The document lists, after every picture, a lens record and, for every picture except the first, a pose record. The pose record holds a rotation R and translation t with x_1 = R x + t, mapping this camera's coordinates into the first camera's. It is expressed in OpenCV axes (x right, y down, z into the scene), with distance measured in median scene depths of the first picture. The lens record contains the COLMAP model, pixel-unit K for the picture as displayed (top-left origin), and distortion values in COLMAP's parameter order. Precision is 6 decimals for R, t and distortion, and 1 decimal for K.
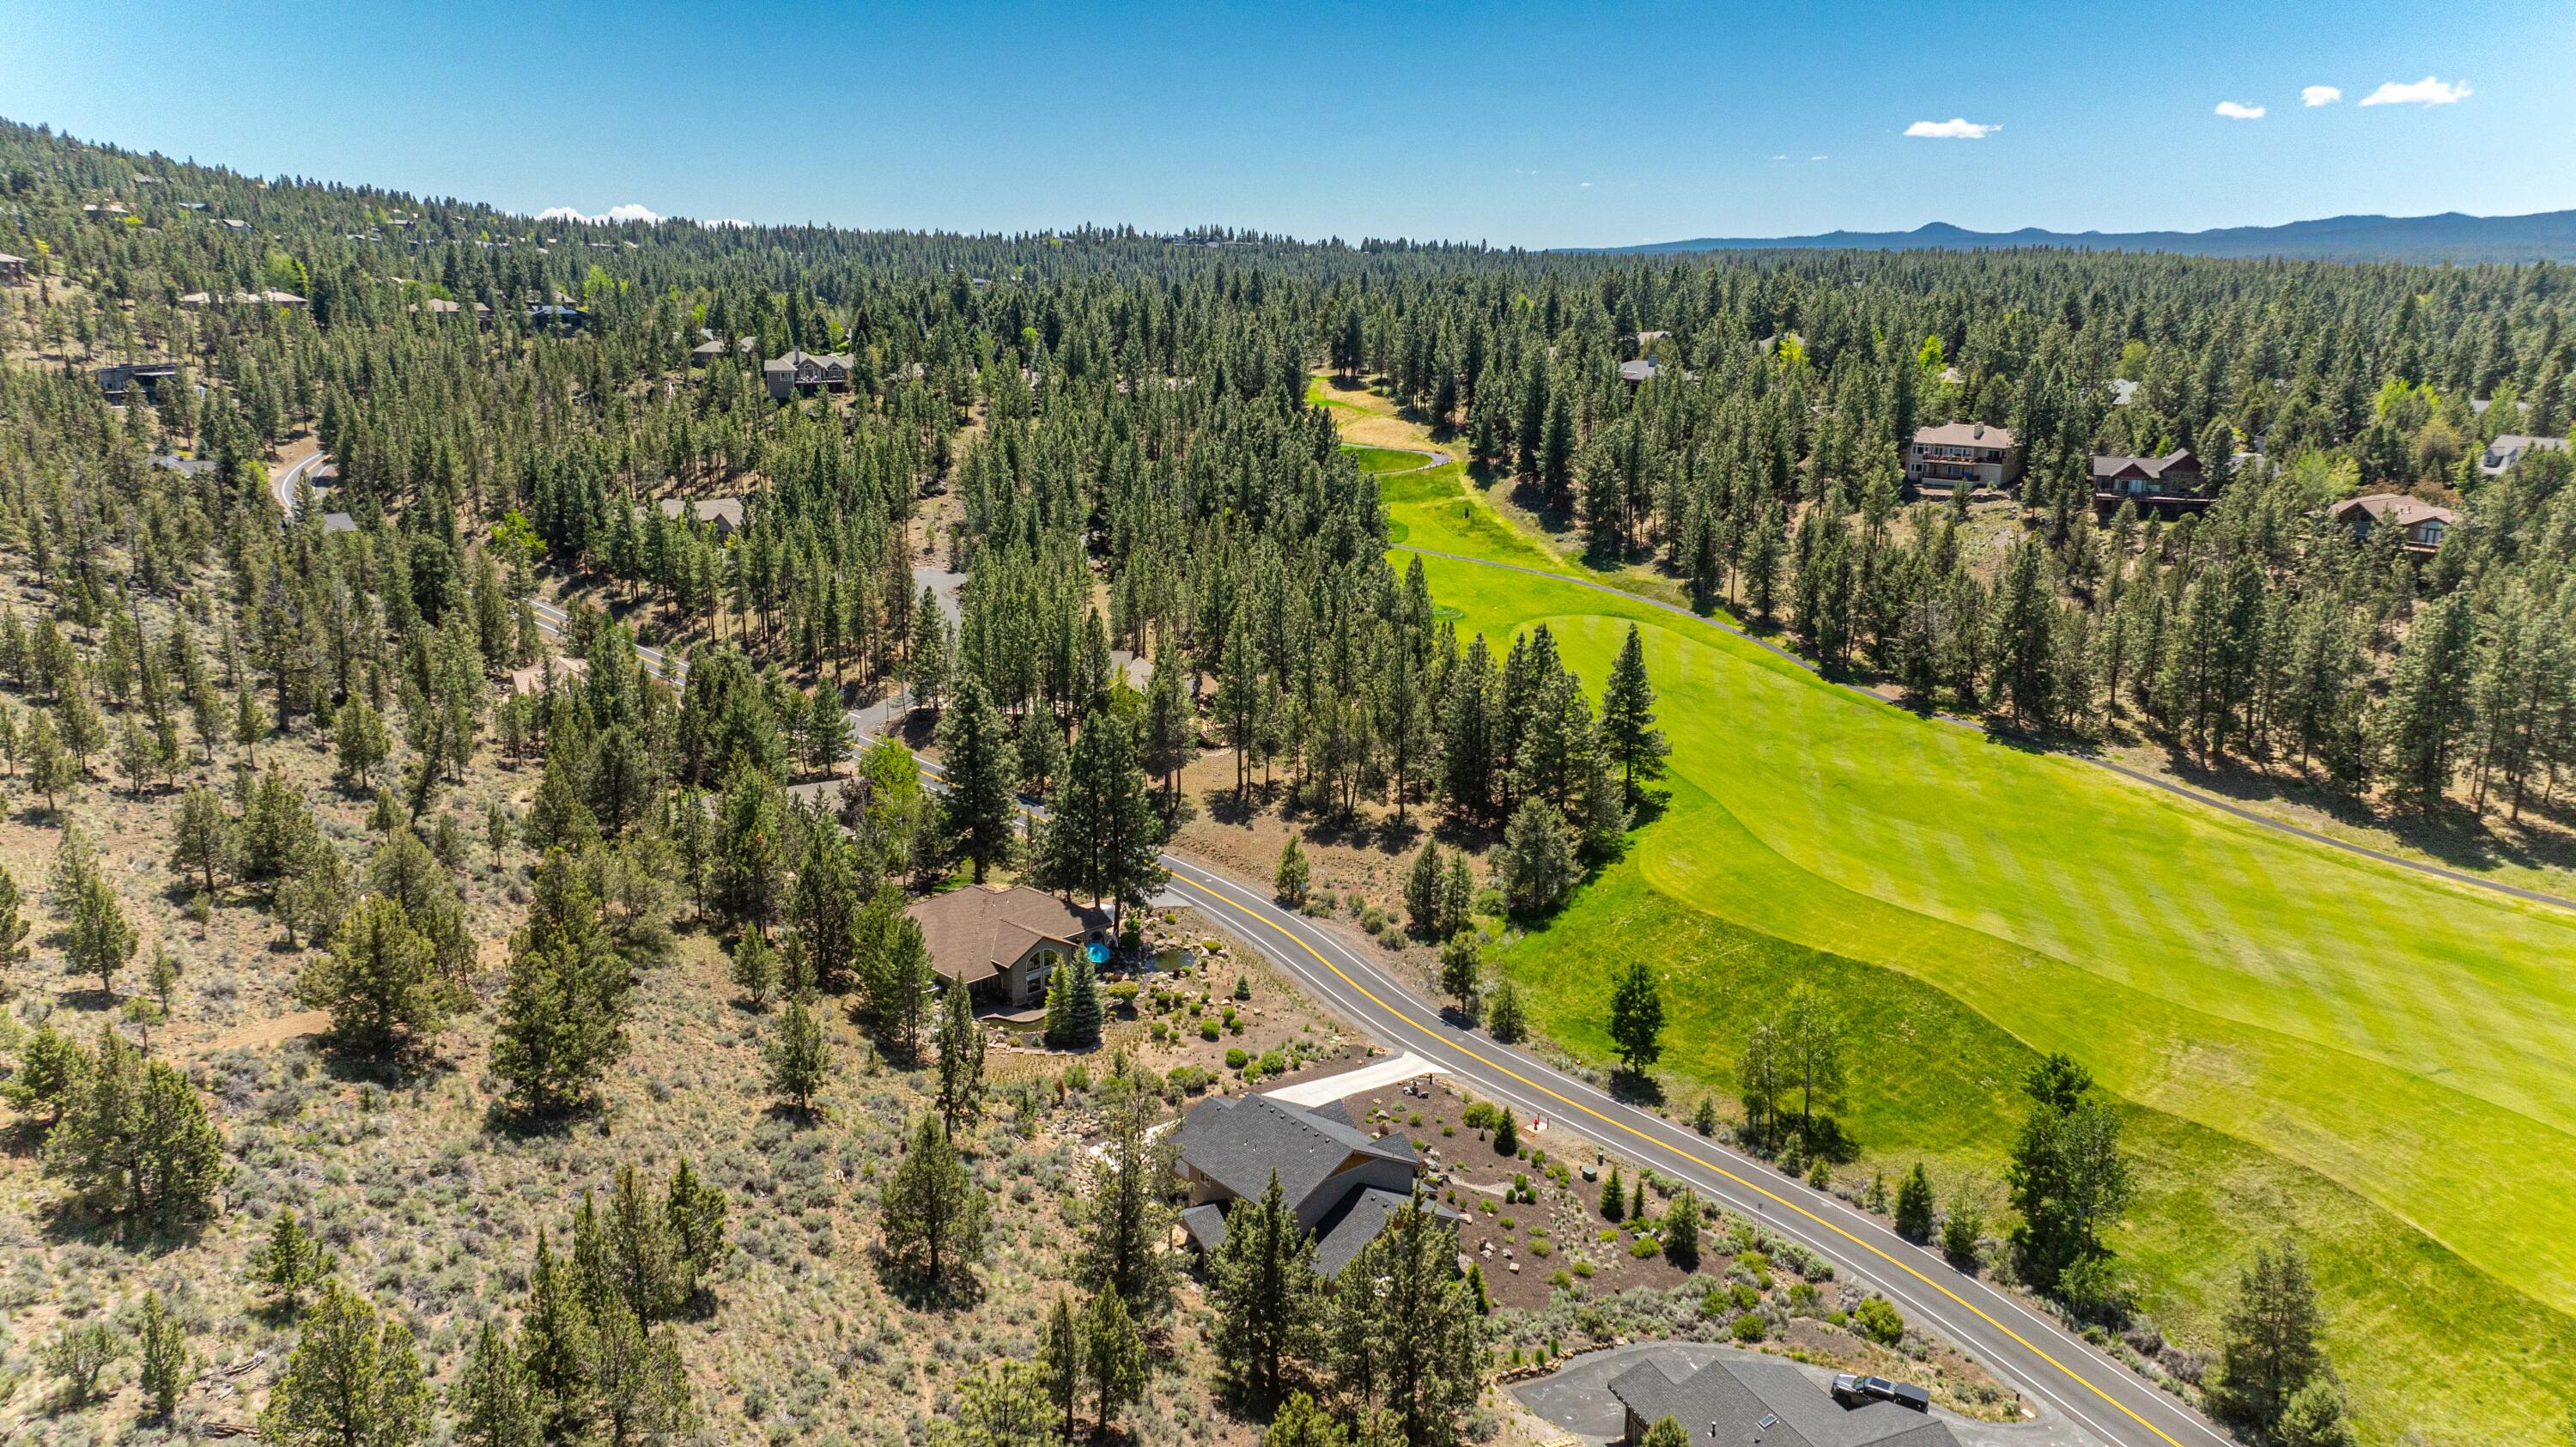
lens RADIAL K [[1792.8, 0, 1283.0], [0, 1792.8, 729.2], [0, 0, 1]] dist [-0.026103, 0.017493]
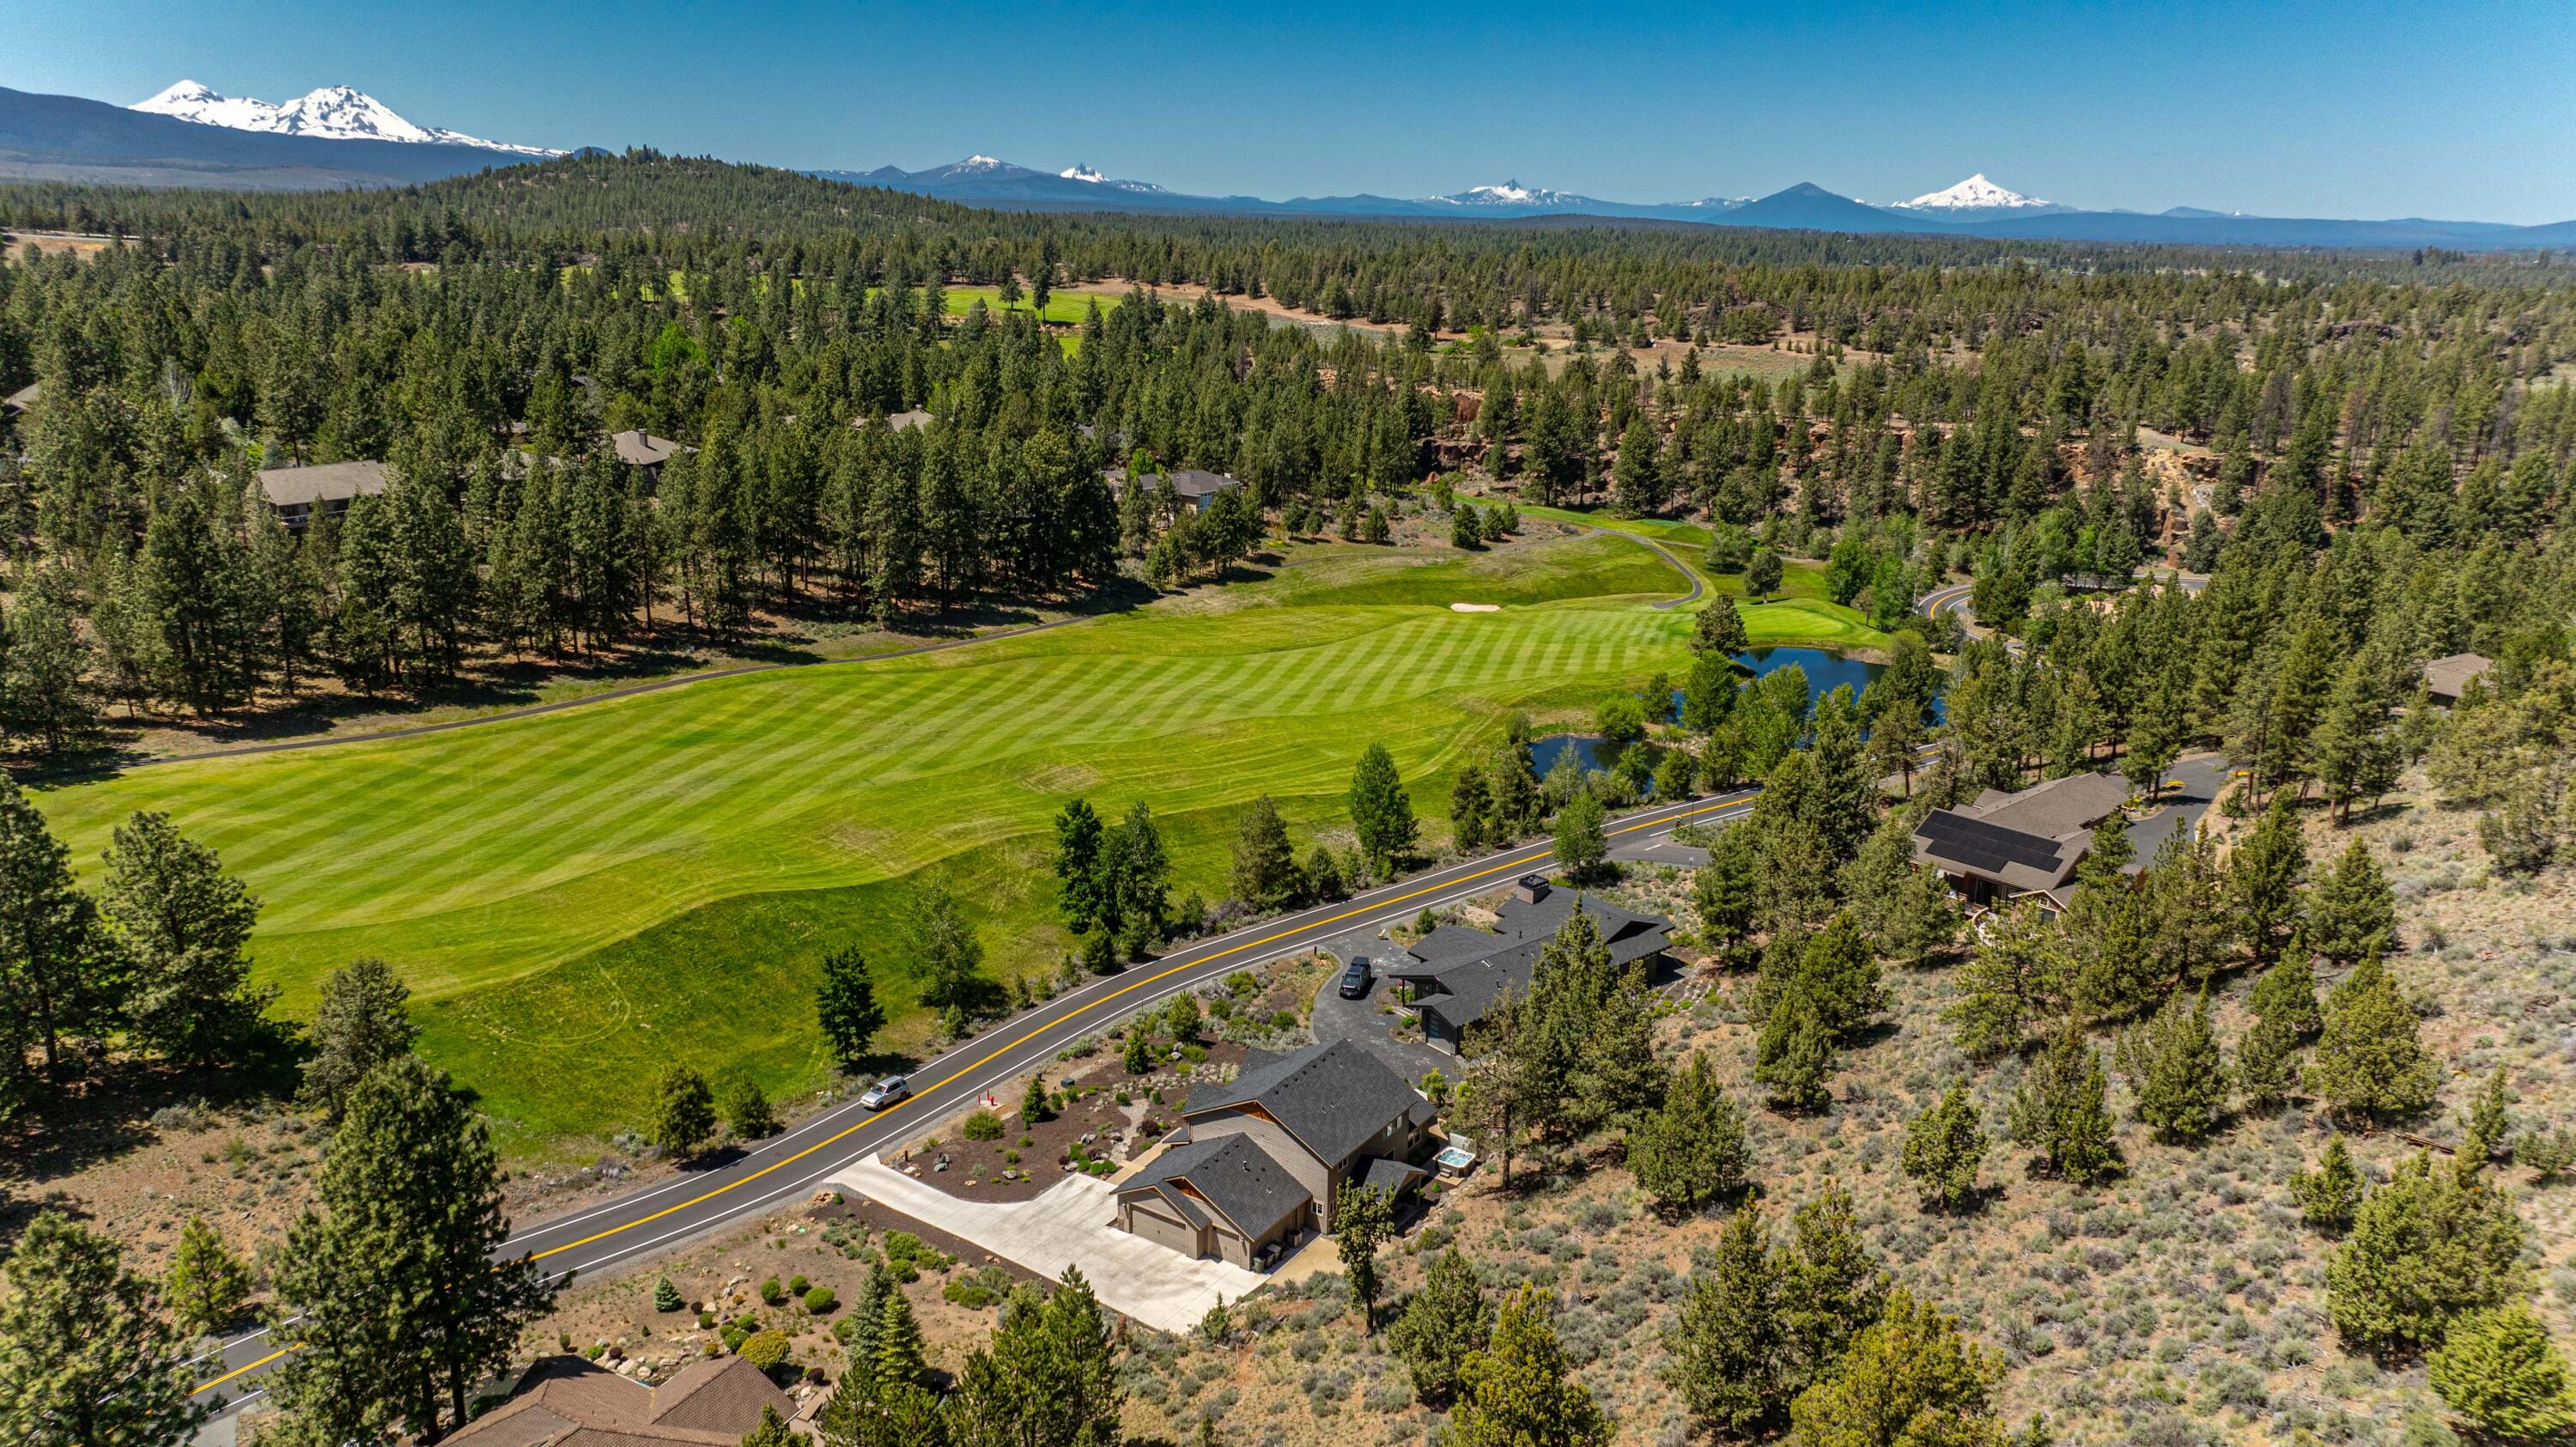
lens RADIAL K [[1792.8, 0, 1304.4], [0, 1792.8, 719.3], [0, 0, 1]] dist [-0.026103, 0.017493]
pose [[-0.313370, -0.262717, 0.912567, -0.513905], [0.207980, 0.918653, 0.335888, -0.179879], [-0.926576, 0.295053, -0.233238, 0.705956]]
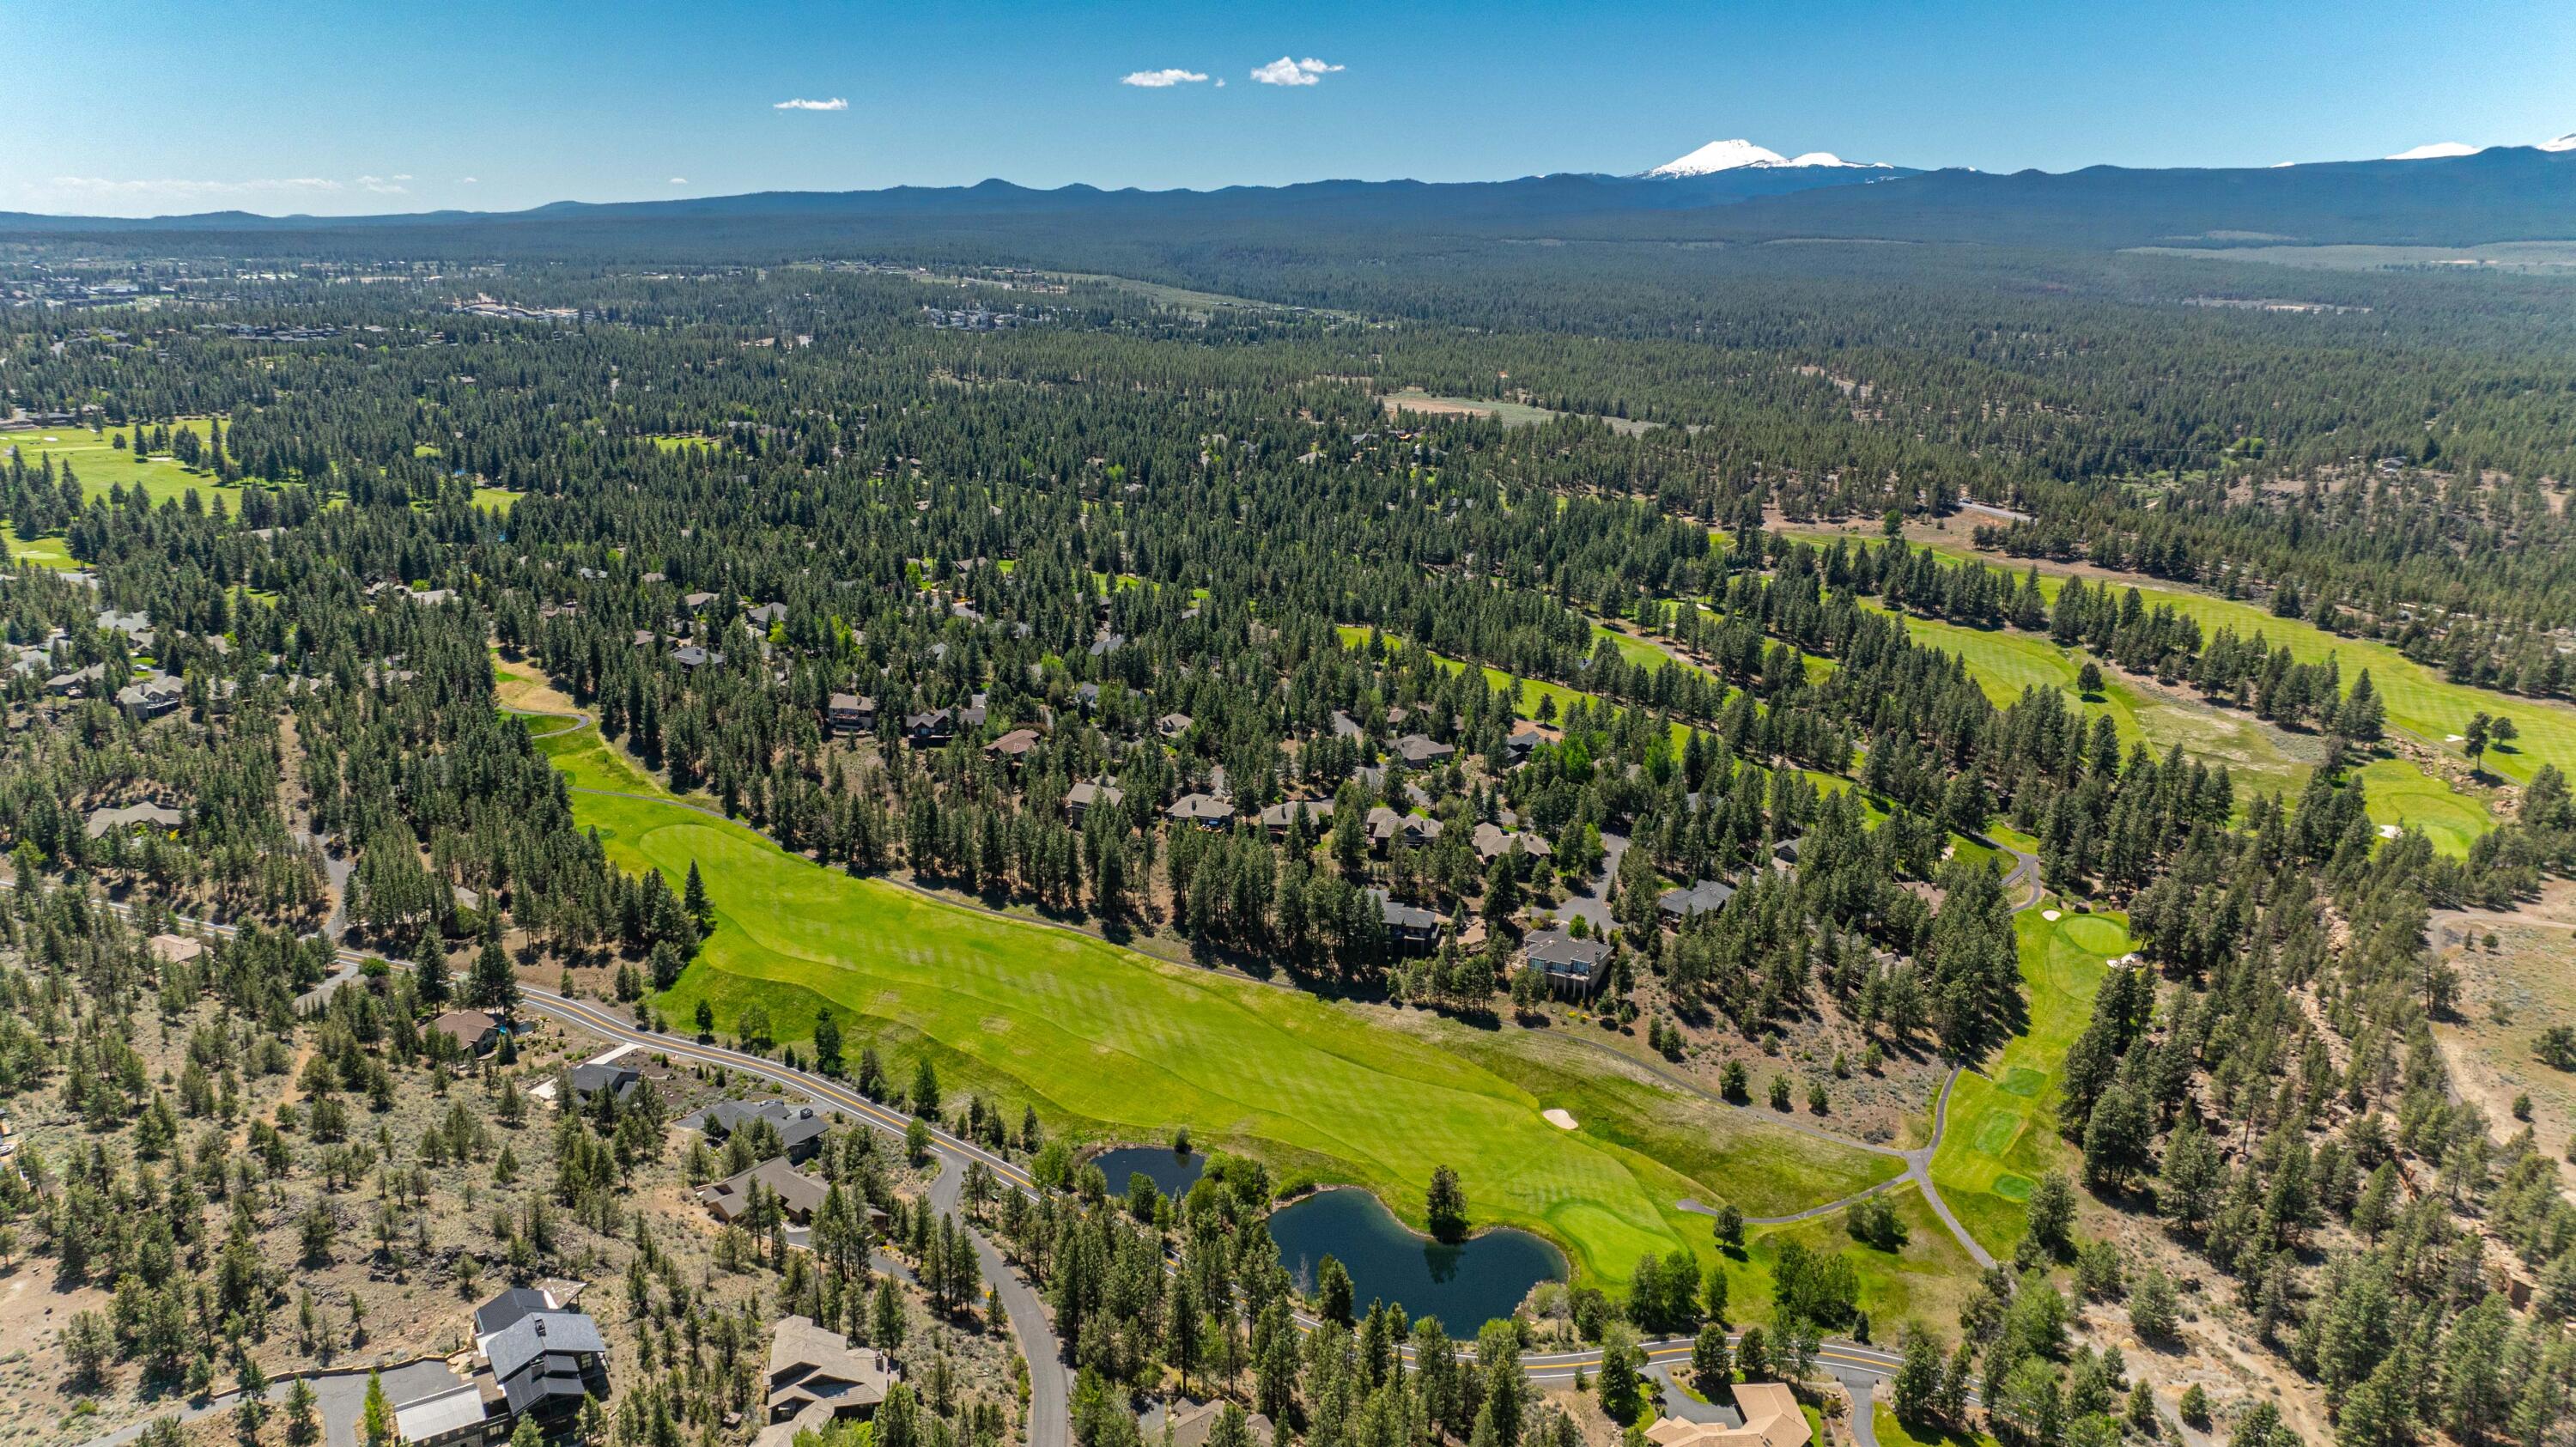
lens RADIAL K [[1792.8, 0, 1272.8], [0, 1792.8, 705.3], [0, 0, 1]] dist [-0.026103, 0.017493]
pose [[0.883202, -0.113287, 0.455105, -0.203309], [0.106858, 0.993472, 0.039927, -0.286198], [-0.456658, 0.013368, 0.889542, -1.610148]]
